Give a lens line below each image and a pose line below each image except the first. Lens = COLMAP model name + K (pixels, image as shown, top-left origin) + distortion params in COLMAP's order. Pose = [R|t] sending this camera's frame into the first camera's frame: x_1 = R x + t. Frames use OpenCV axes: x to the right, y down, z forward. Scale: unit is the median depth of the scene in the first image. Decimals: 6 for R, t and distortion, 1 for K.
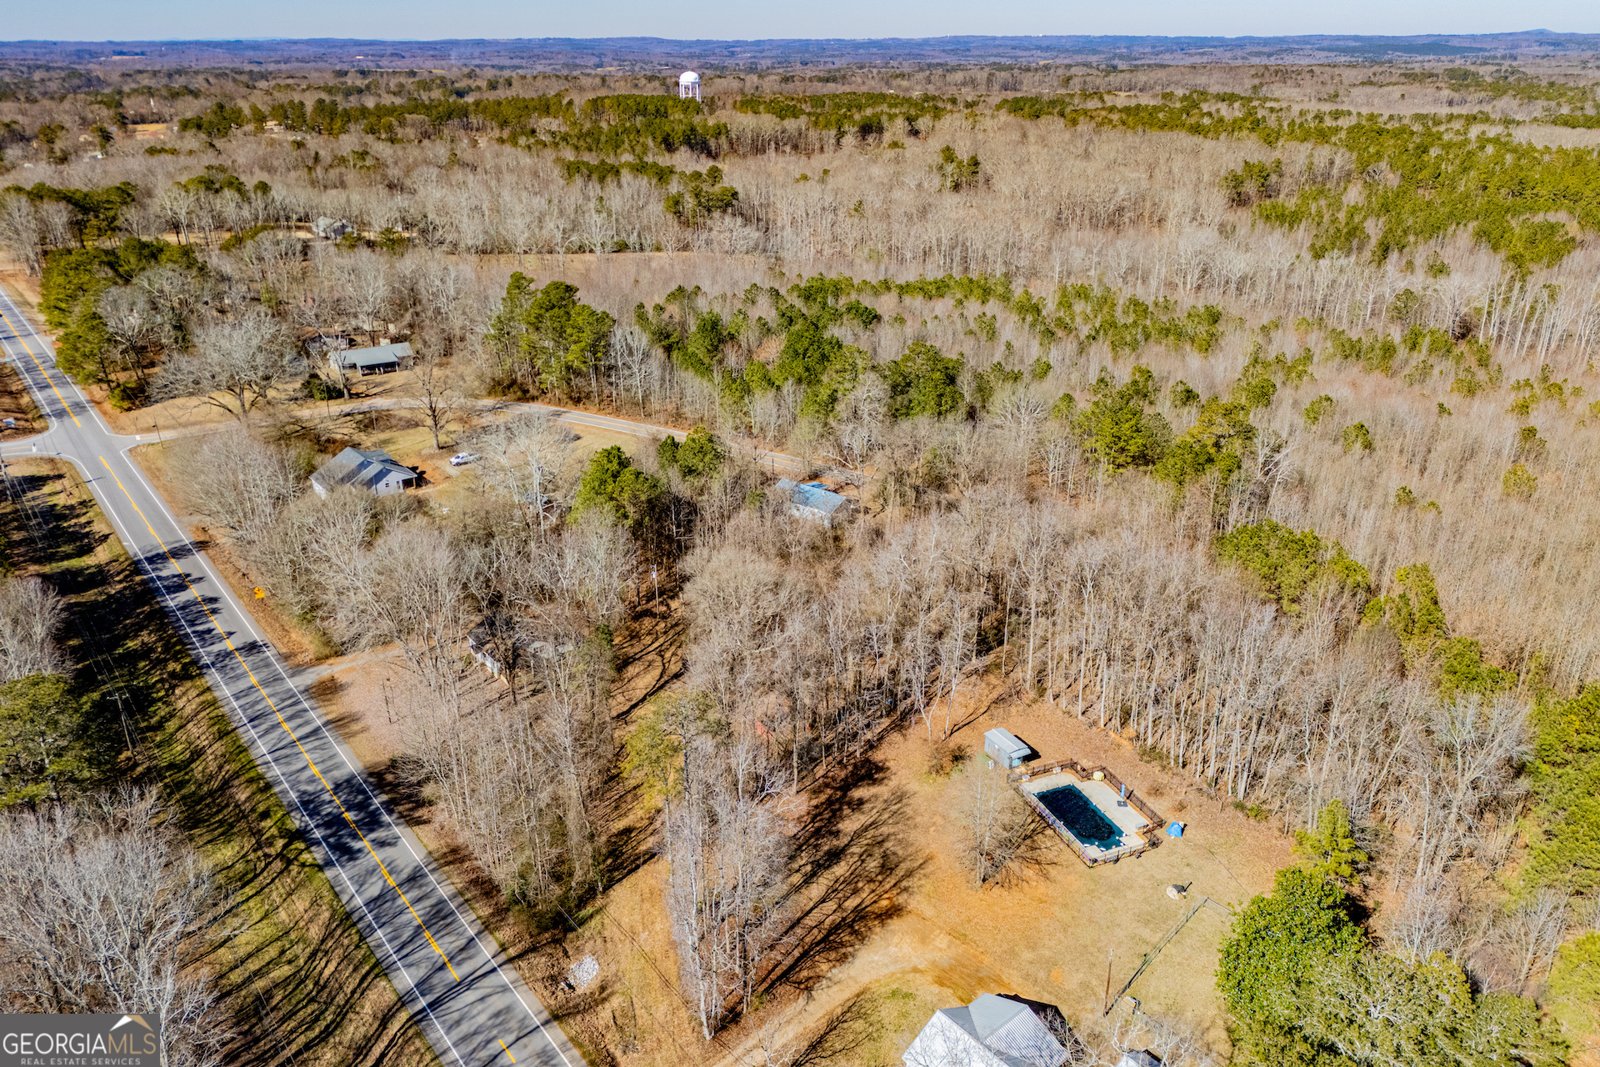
lens RADIAL K [[1216.3, 0, 800.0], [0, 1216.3, 533.5], [0, 0, 1]] dist [0.071576, -0.056581]
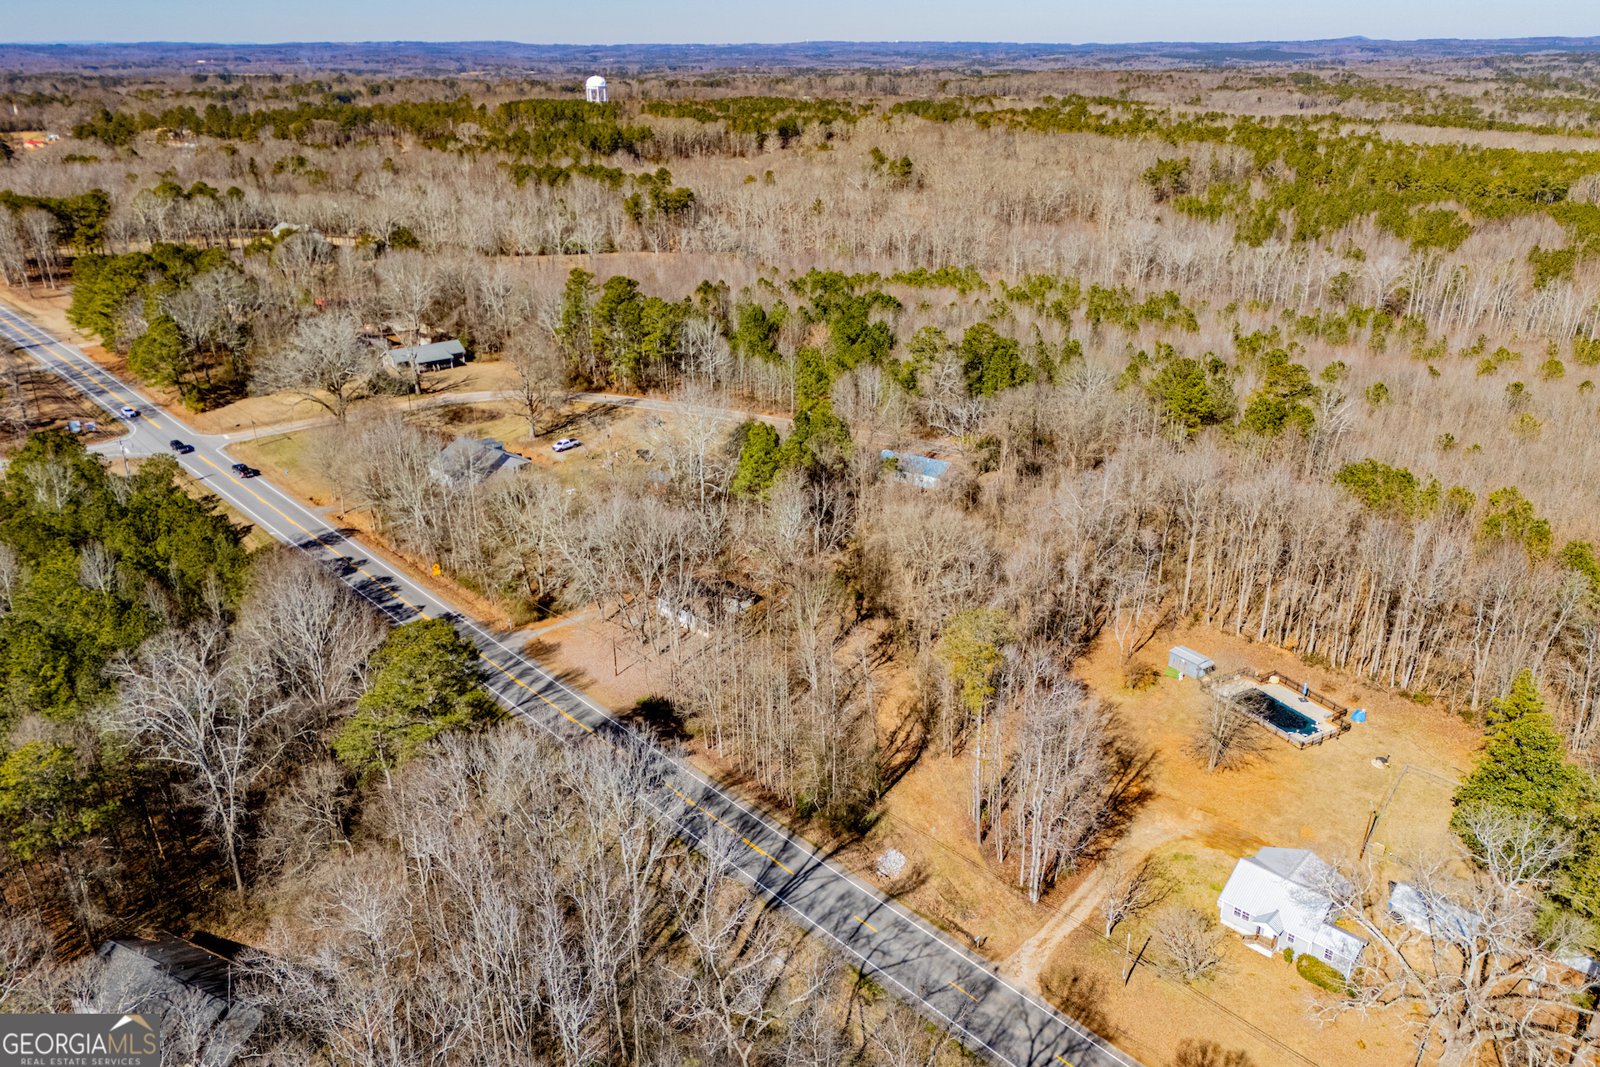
lens RADIAL K [[1216.3, 0, 800.0], [0, 1216.3, 533.5], [0, 0, 1]] dist [0.071576, -0.056581]
pose [[0.993307, -0.042740, 0.107306, -0.099591], [0.043136, 0.999068, -0.001376, 0.013266], [-0.107147, 0.005996, 0.994225, -0.033041]]
